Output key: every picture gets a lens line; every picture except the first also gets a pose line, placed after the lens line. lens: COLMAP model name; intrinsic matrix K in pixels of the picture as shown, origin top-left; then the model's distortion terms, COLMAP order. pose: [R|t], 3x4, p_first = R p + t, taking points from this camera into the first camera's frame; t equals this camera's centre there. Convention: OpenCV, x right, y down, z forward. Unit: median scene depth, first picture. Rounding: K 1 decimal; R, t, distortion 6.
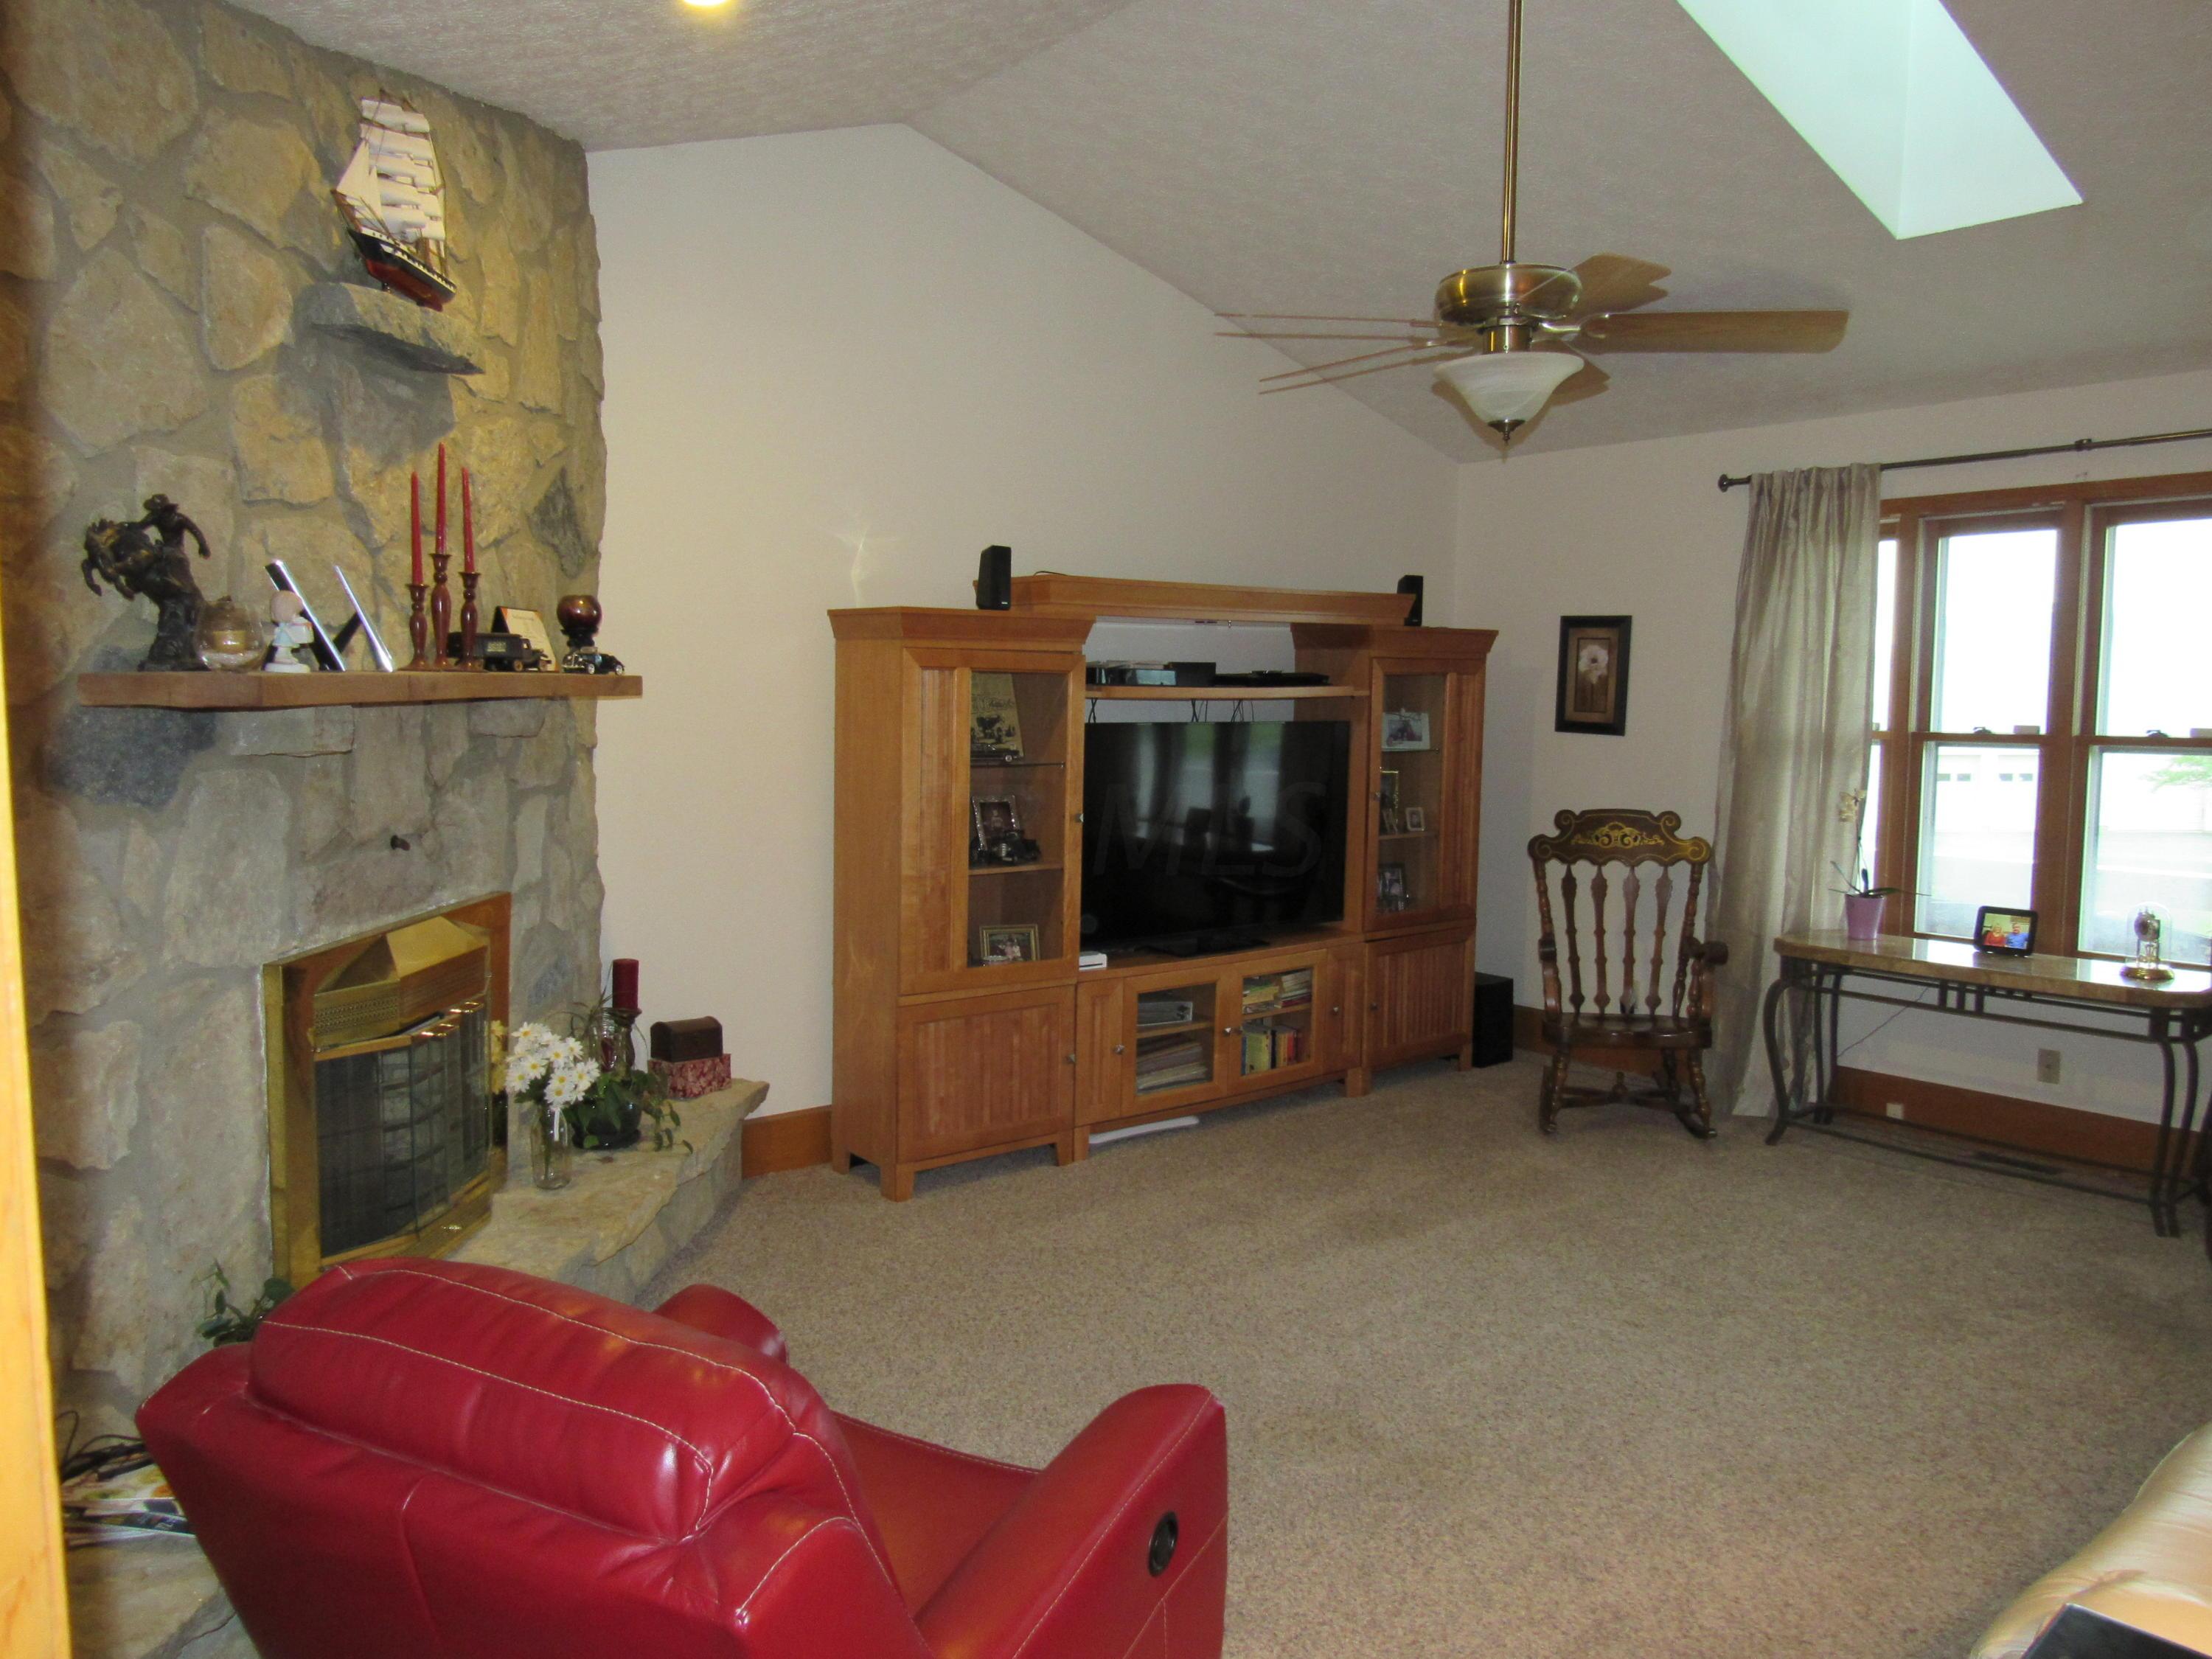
lens RADIAL K [[1584.1, 0, 1106.0], [0, 1584.1, 829.5], [0, 0, 1]] dist [-0.031758, 0.014780]
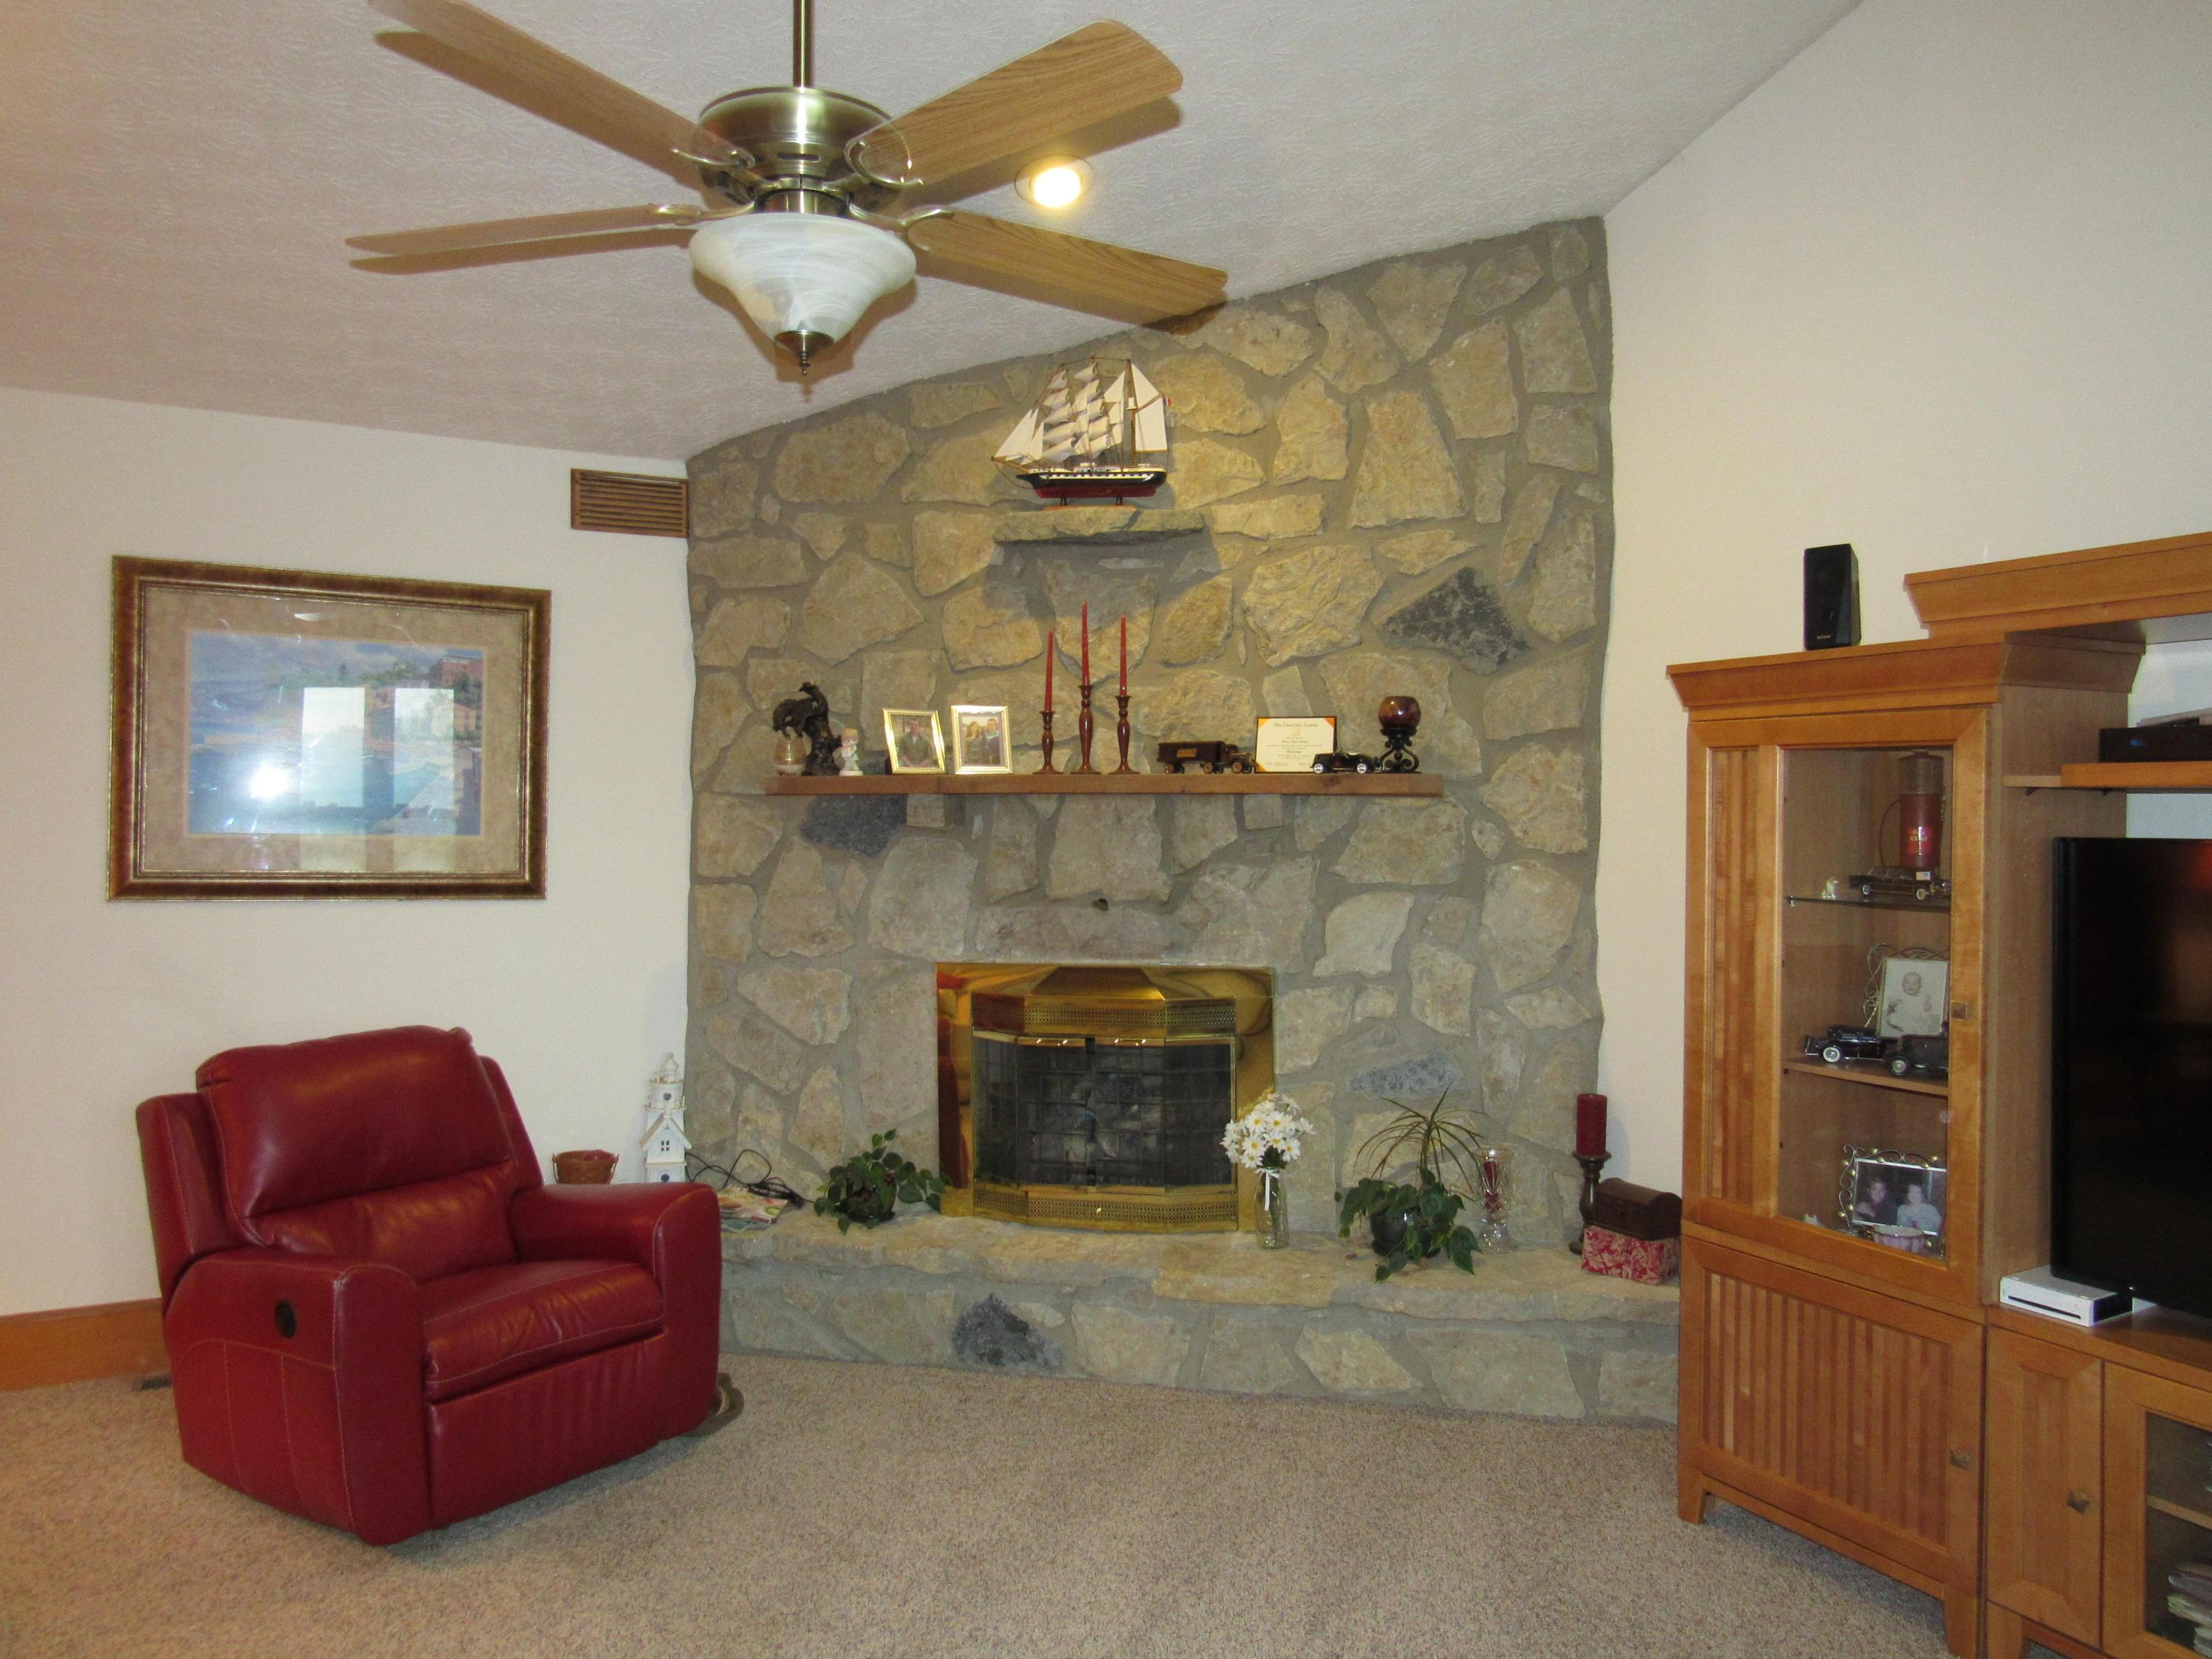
lens RADIAL K [[1584.1, 0, 1106.0], [0, 1584.1, 829.5], [0, 0, 1]] dist [-0.031758, 0.014780]
pose [[-0.166766, -0.000505, -0.985996, 0.517967], [-0.096866, 0.995171, 0.015873, -0.045240], [0.981227, 0.098156, -0.166010, 0.729574]]
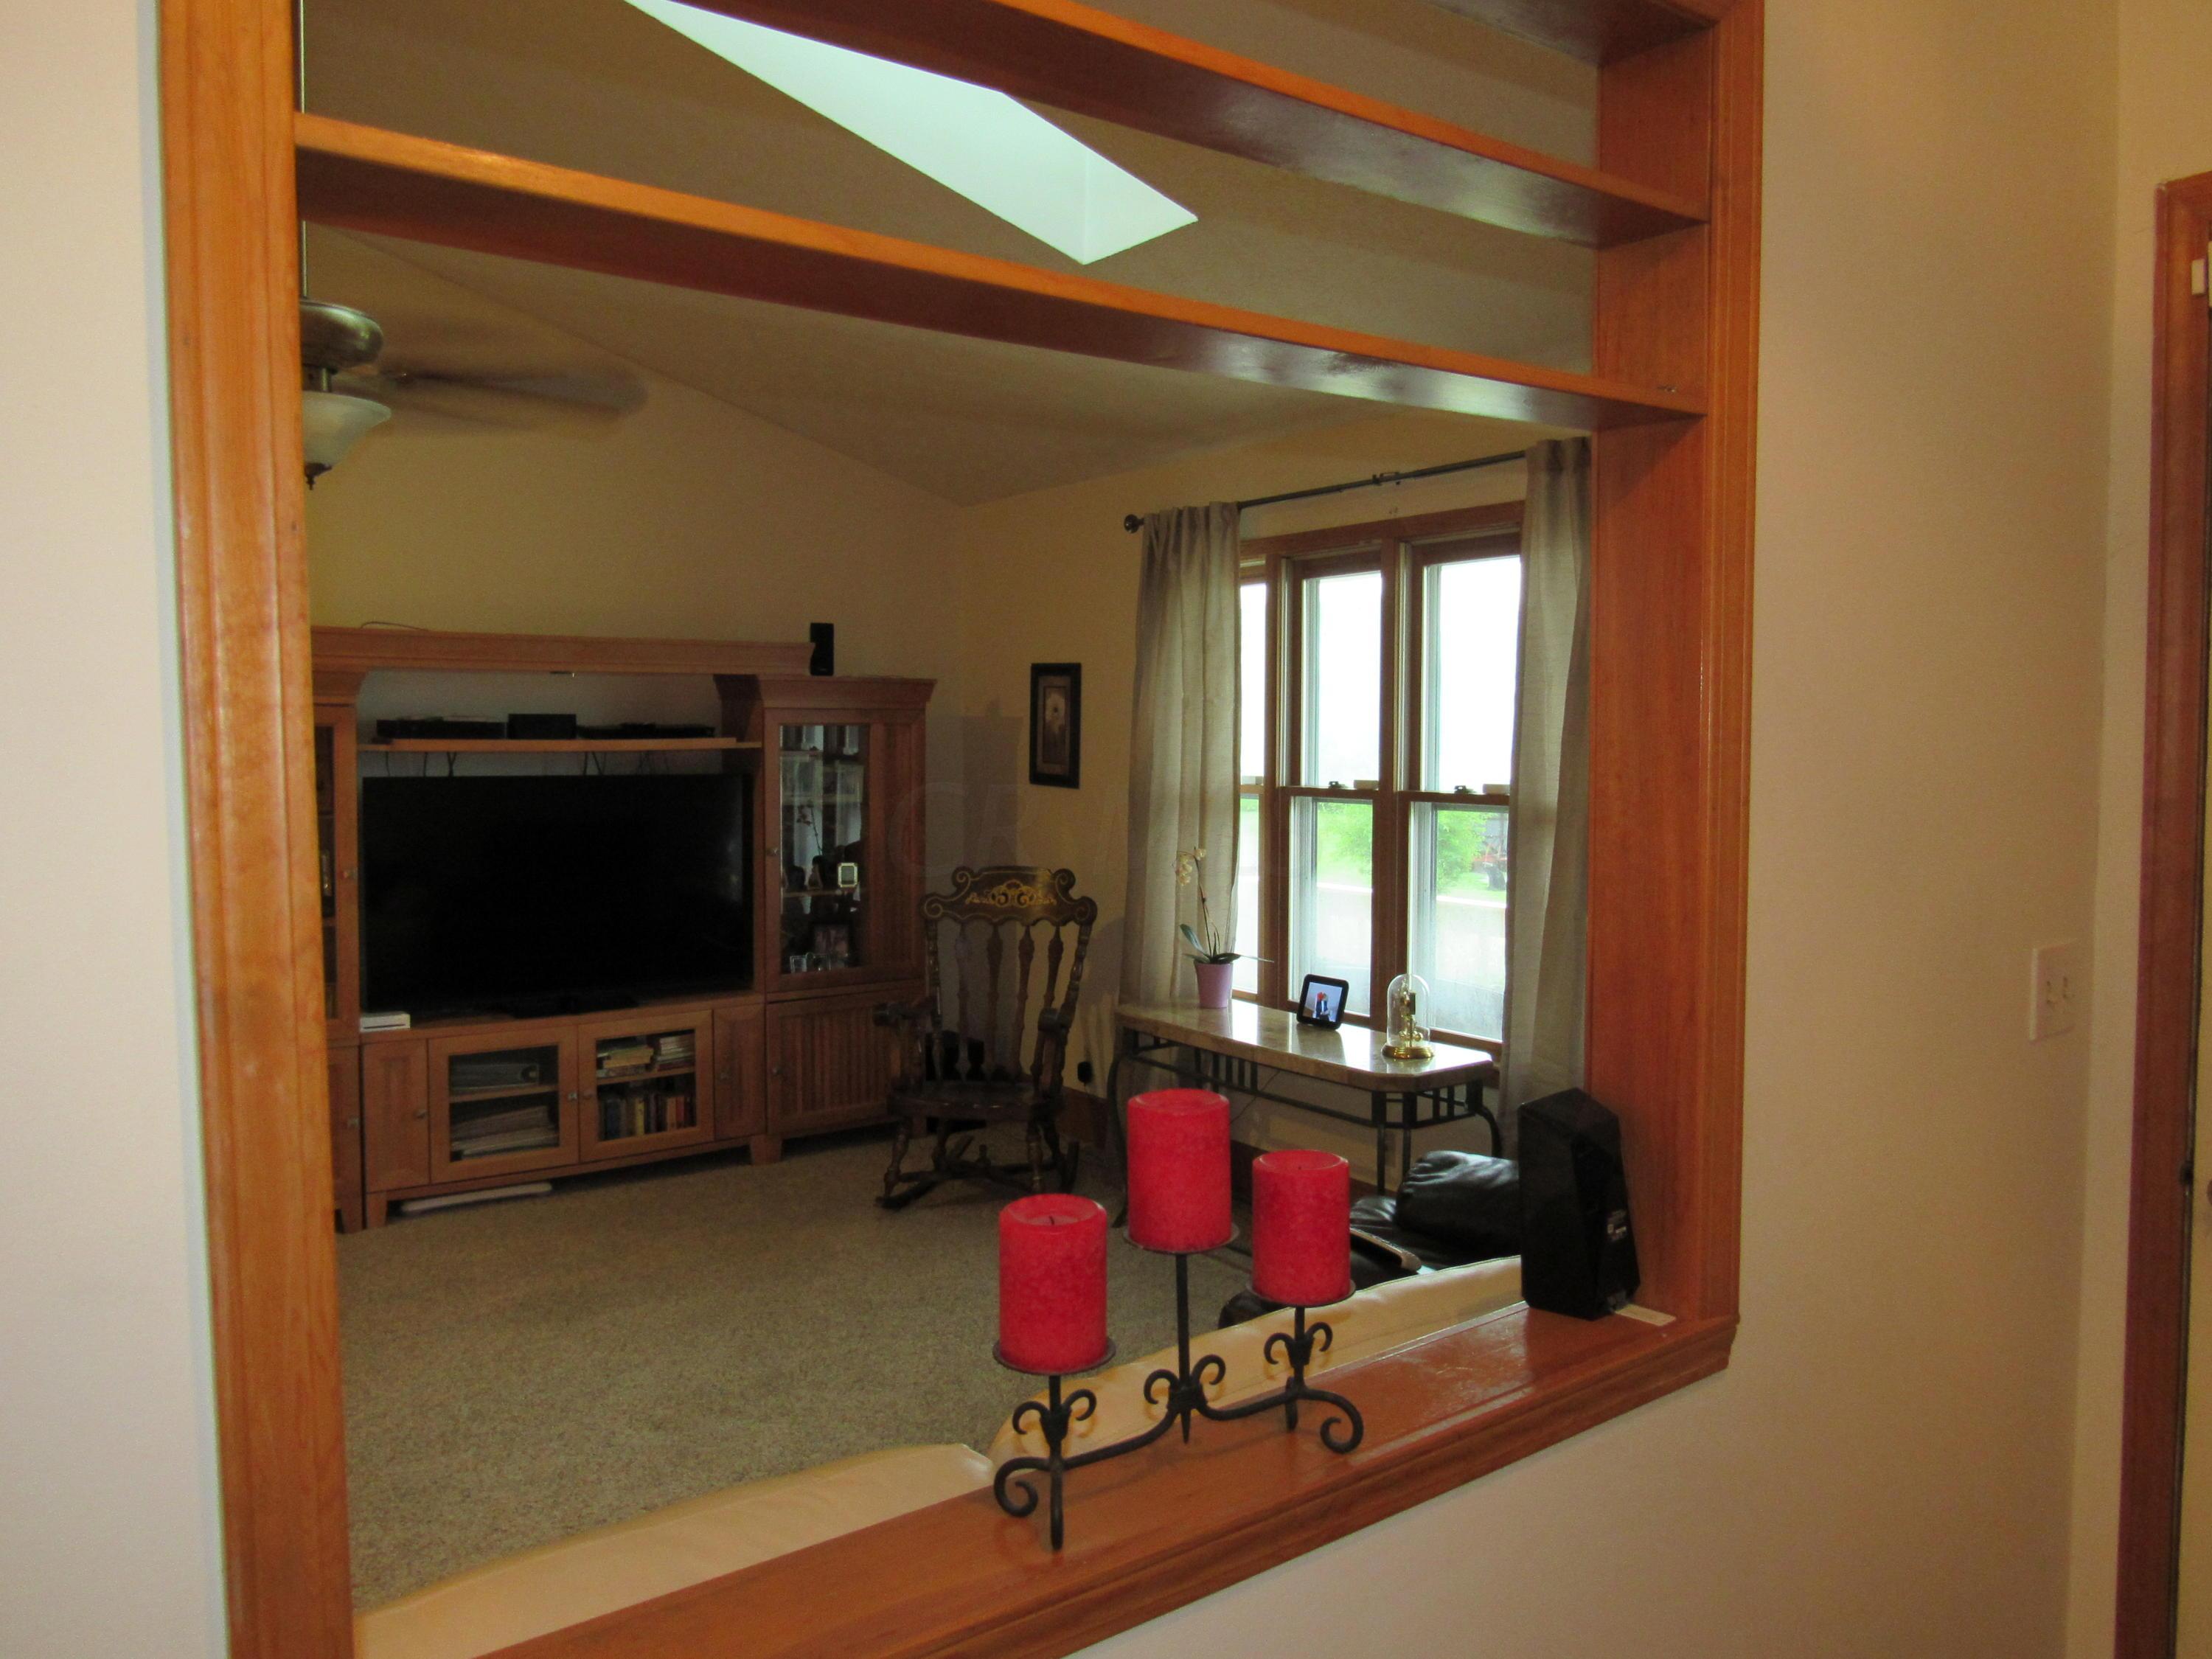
lens RADIAL K [[1613.4, 0, 1106.0], [0, 1613.4, 829.5], [0, 0, 1]] dist [-0.002735, 0.000519]
pose [[0.997883, 0.002739, -0.064977, 0.471971], [-0.004402, 0.999666, -0.025461, -0.011431], [0.064885, 0.025693, 0.997562, 0.035738]]
